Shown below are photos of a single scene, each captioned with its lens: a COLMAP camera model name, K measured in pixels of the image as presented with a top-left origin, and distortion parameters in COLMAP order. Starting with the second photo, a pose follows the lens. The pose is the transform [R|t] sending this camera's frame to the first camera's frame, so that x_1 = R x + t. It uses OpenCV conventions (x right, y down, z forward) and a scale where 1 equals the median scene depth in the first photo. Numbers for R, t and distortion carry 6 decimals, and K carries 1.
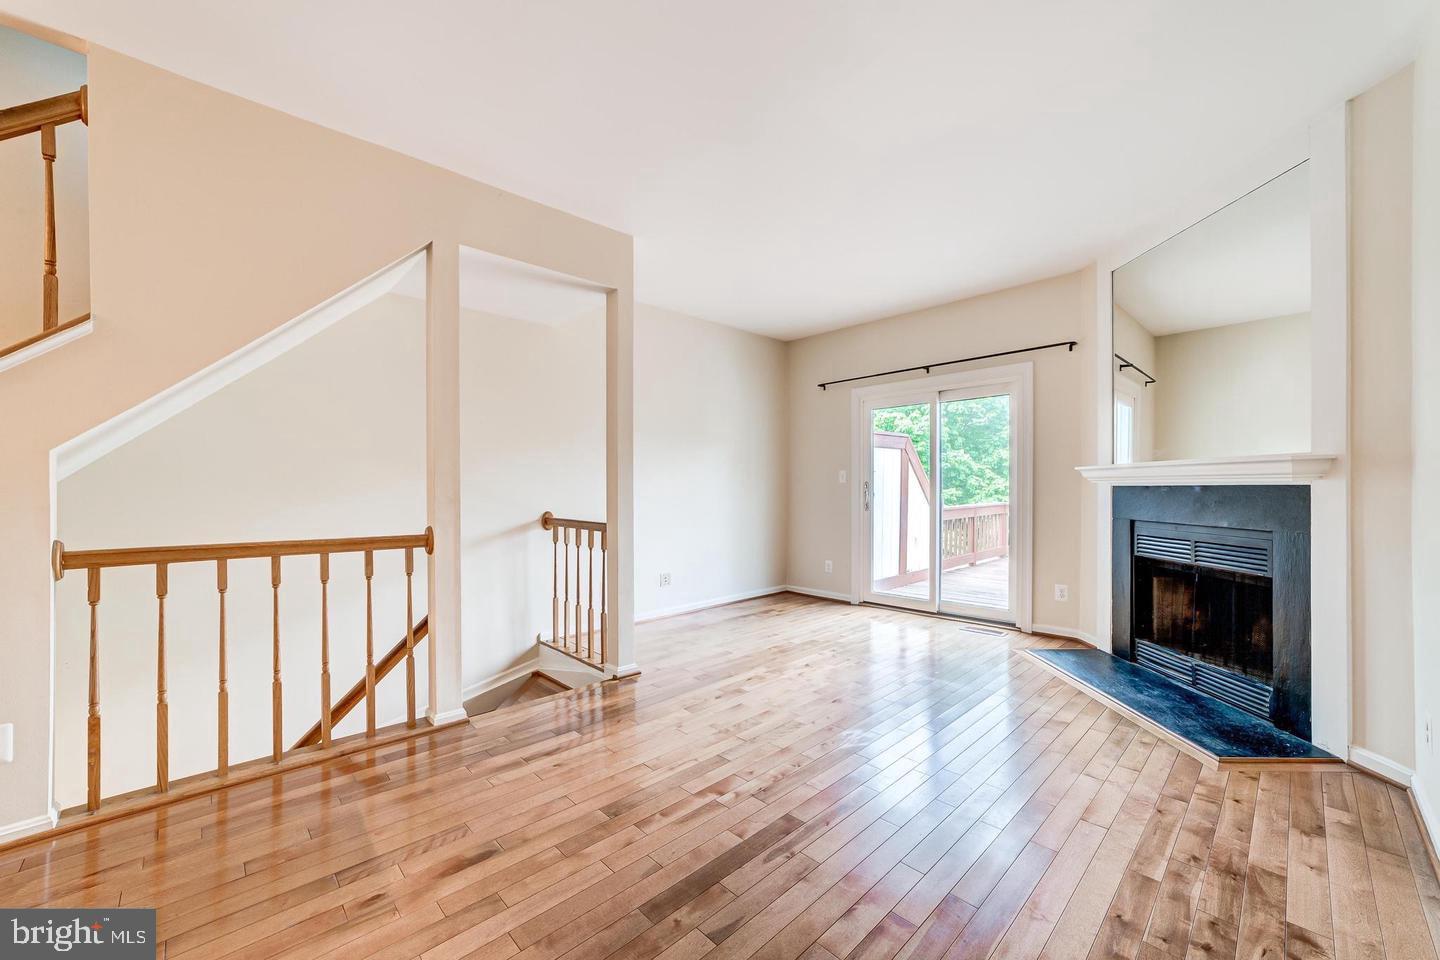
lens RADIAL K [[572.0, 0, 720.0], [0, 572.0, 489.4], [0, 0, 1]] dist [-0.023242, 0.007411]
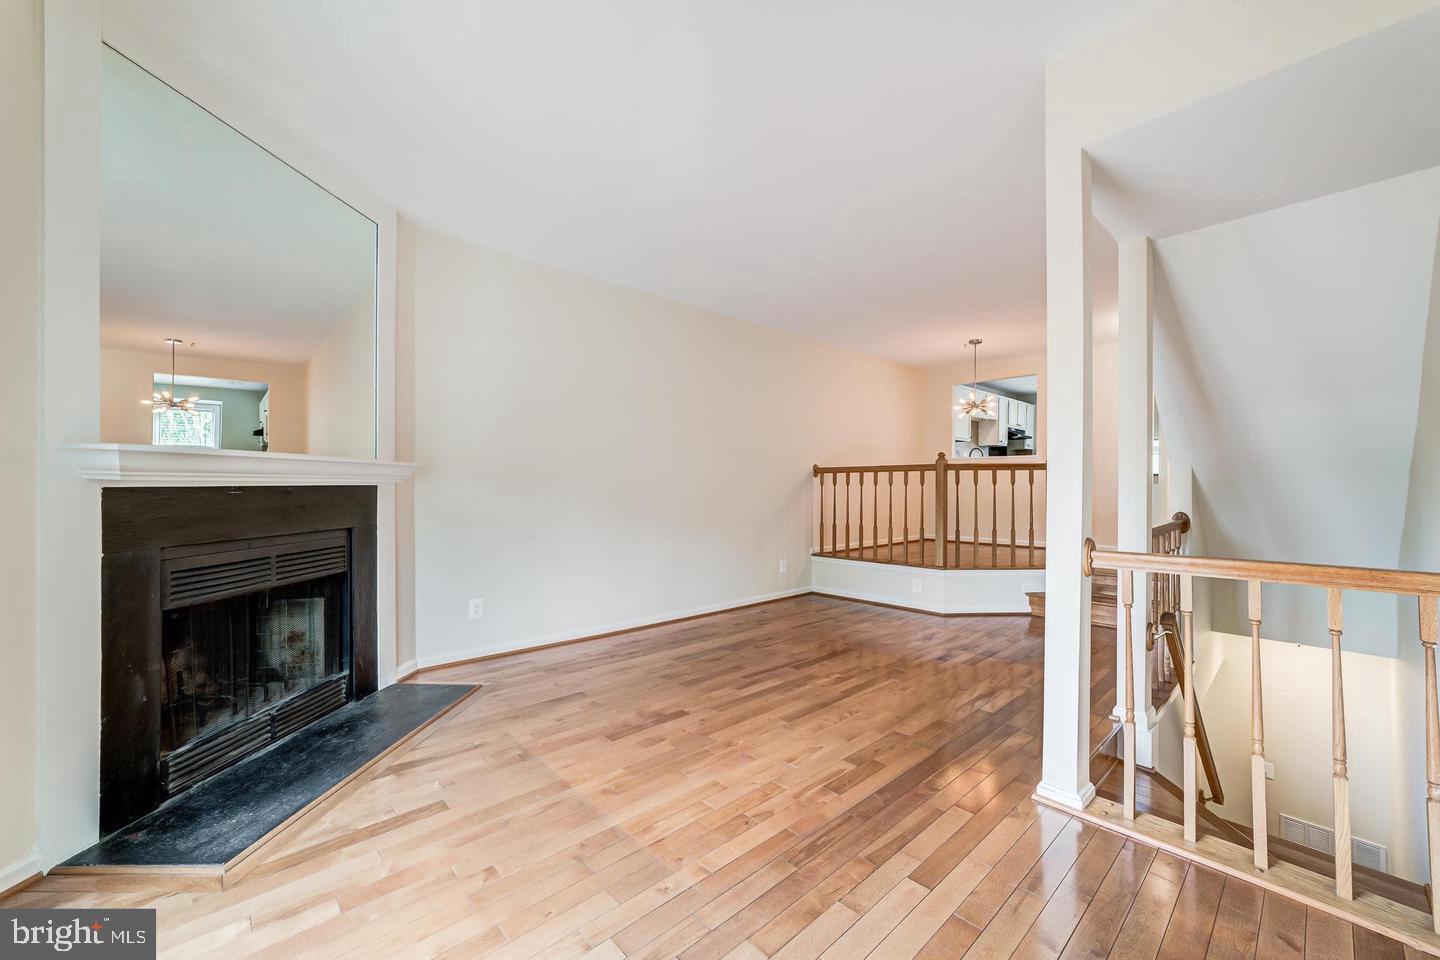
lens RADIAL K [[572.0, 0, 729.8], [0, 572.0, 480.4], [0, 0, 1]] dist [-0.023242, 0.007411]
pose [[-0.999493, 0.009690, 0.030334, 0.222127], [0.009411, 0.999912, -0.009352, -0.004609], [-0.030422, -0.009062, -0.999496, 2.286180]]
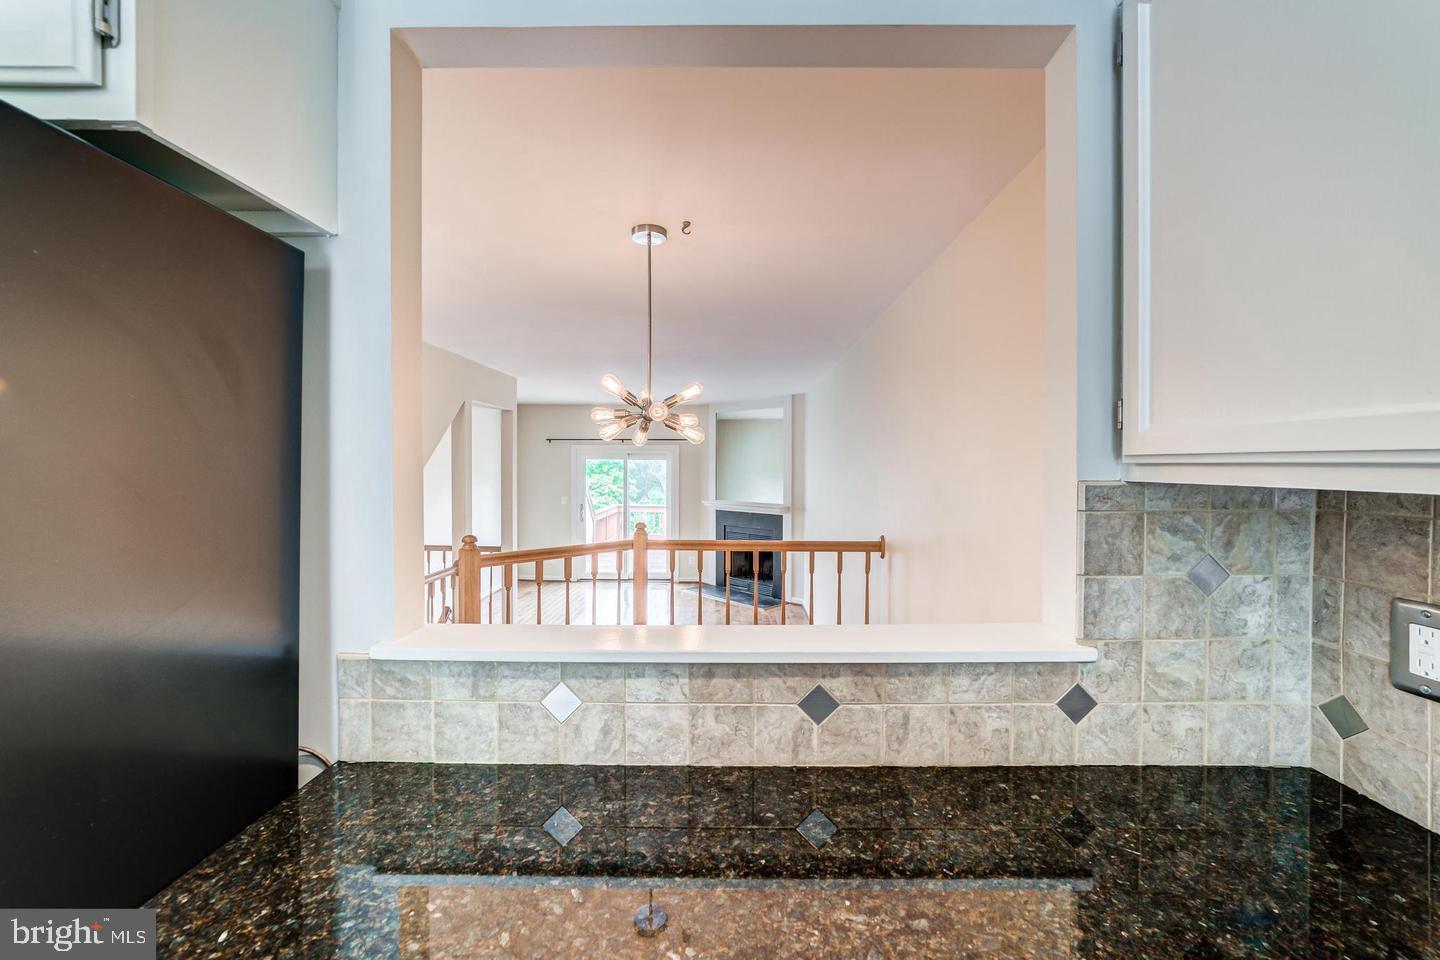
lens RADIAL K [[574.9, 0, 710.1], [0, 574.9, 471.2], [0, 0, 1]] dist [-0.021797, 0.004401]
pose [[0.729334, 0.003865, 0.684147, -1.317775], [-0.006946, 0.999974, 0.001754, -0.246076], [-0.684123, -0.006031, 0.729342, -0.961427]]
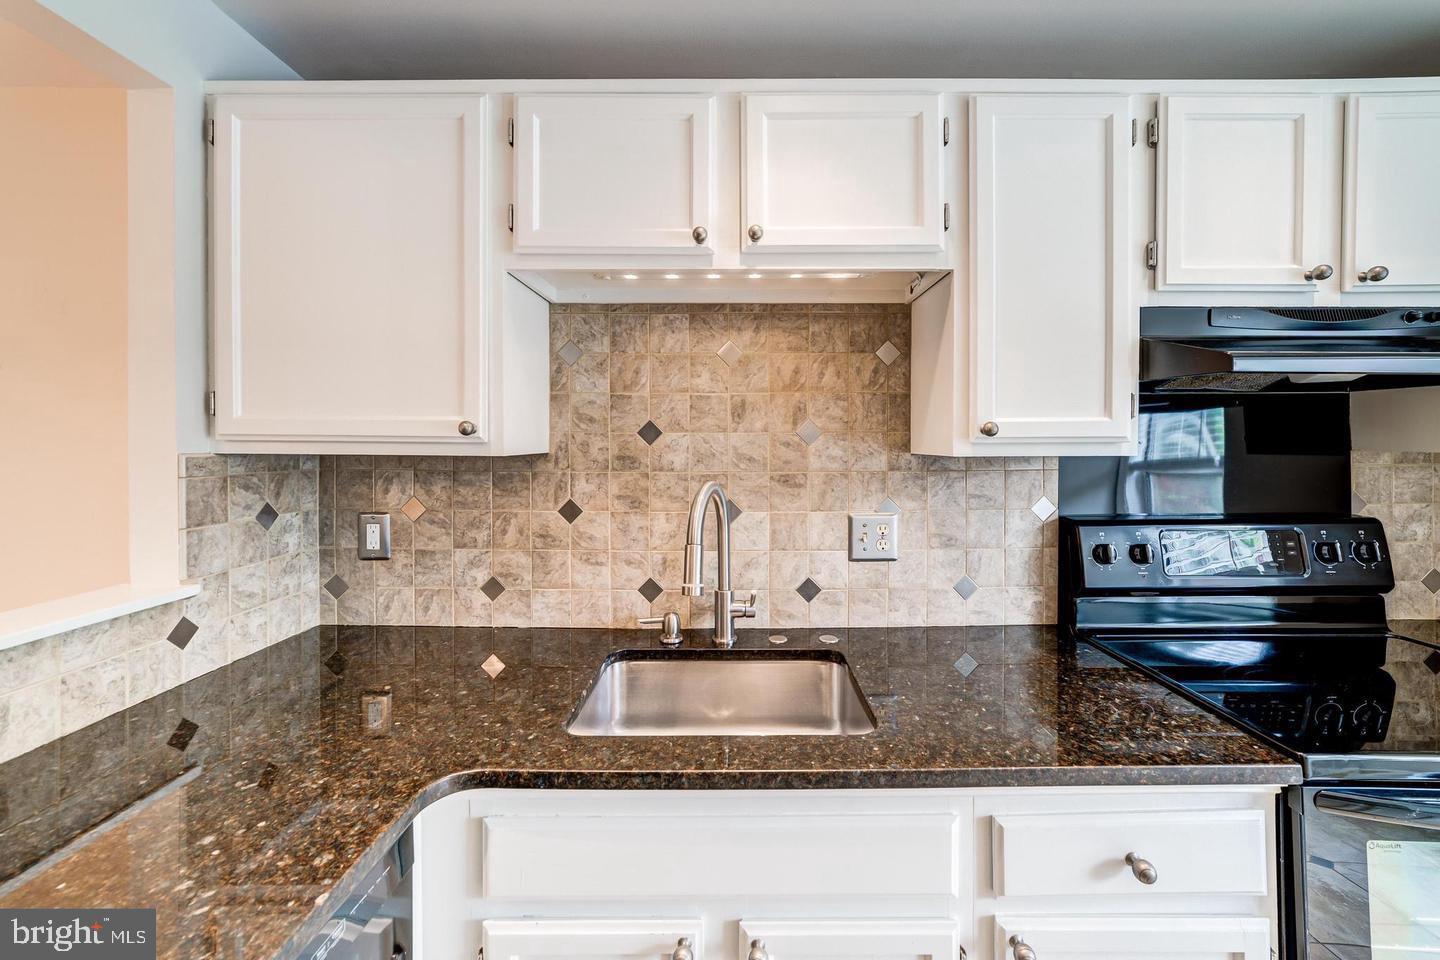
lens RADIAL K [[574.9, 0, 745.4], [0, 574.9, 452.5], [0, 0, 1]] dist [-0.021797, 0.004401]
pose [[-0.709977, -0.003060, 0.704218, -1.535523], [0.001118, 0.999984, 0.005472, -0.243674], [-0.704224, 0.004672, -0.709963, -0.852222]]
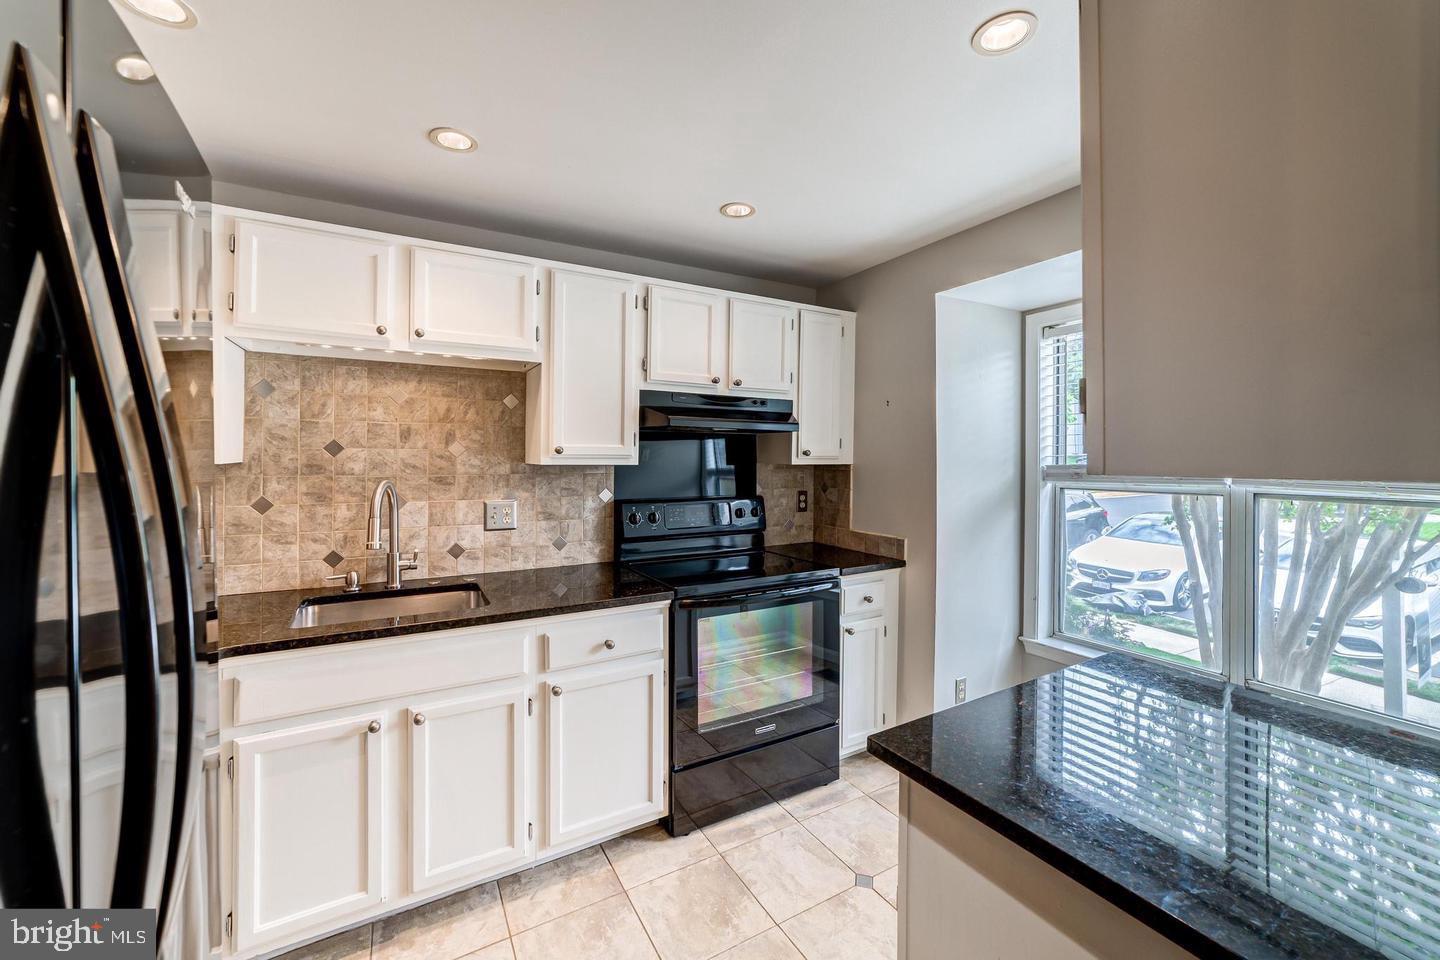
lens RADIAL K [[572.0, 0, 737.7], [0, 572.0, 458.7], [0, 0, 1]] dist [-0.023242, 0.007411]
pose [[-0.968943, -0.001309, 0.247283, -1.832042], [-0.003128, 0.999971, -0.006962, -0.241662], [-0.247266, -0.007519, -0.968918, -0.540333]]
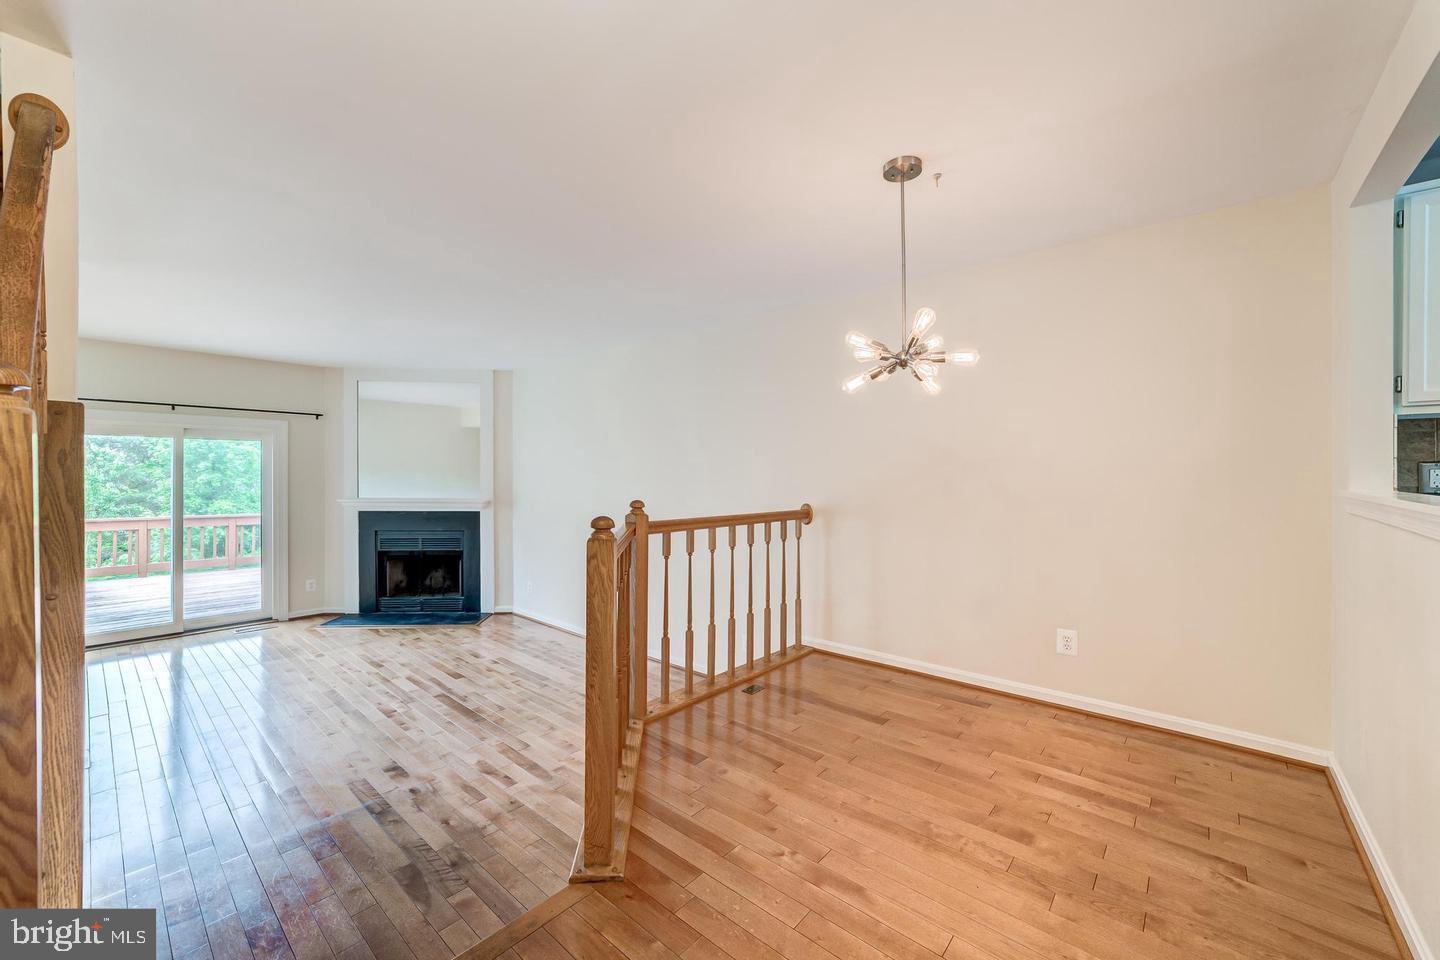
lens RADIAL K [[564.5, 0, 719.7], [0, 564.5, 474.8], [0, 0, 1]] dist [-0.021150, 0.003956]
pose [[-0.077584, 0.002696, 0.996982, -1.571376], [0.004391, 0.999988, -0.002363, -0.160618], [-0.996976, 0.004195, -0.077595, 0.116947]]
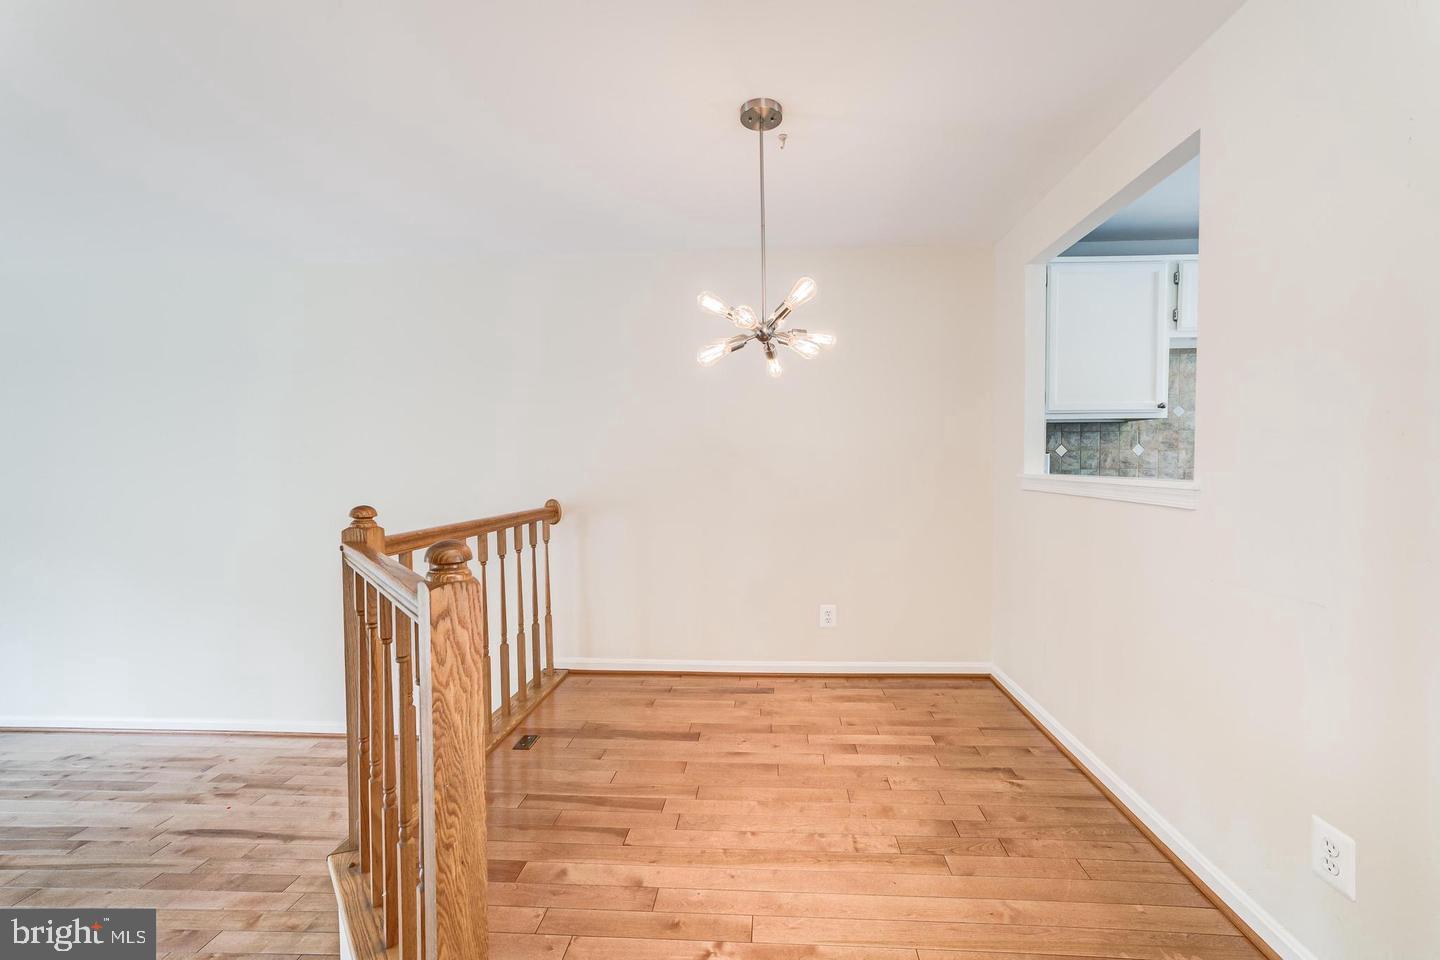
lens RADIAL K [[572.0, 0, 743.5], [0, 572.0, 481.9], [0, 0, 1]] dist [-0.023242, 0.007411]
pose [[-0.682177, -0.014800, 0.731037, -1.296002], [0.013113, 0.999387, 0.032469, -0.161180], [-0.731069, 0.031736, -0.681565, 0.319313]]
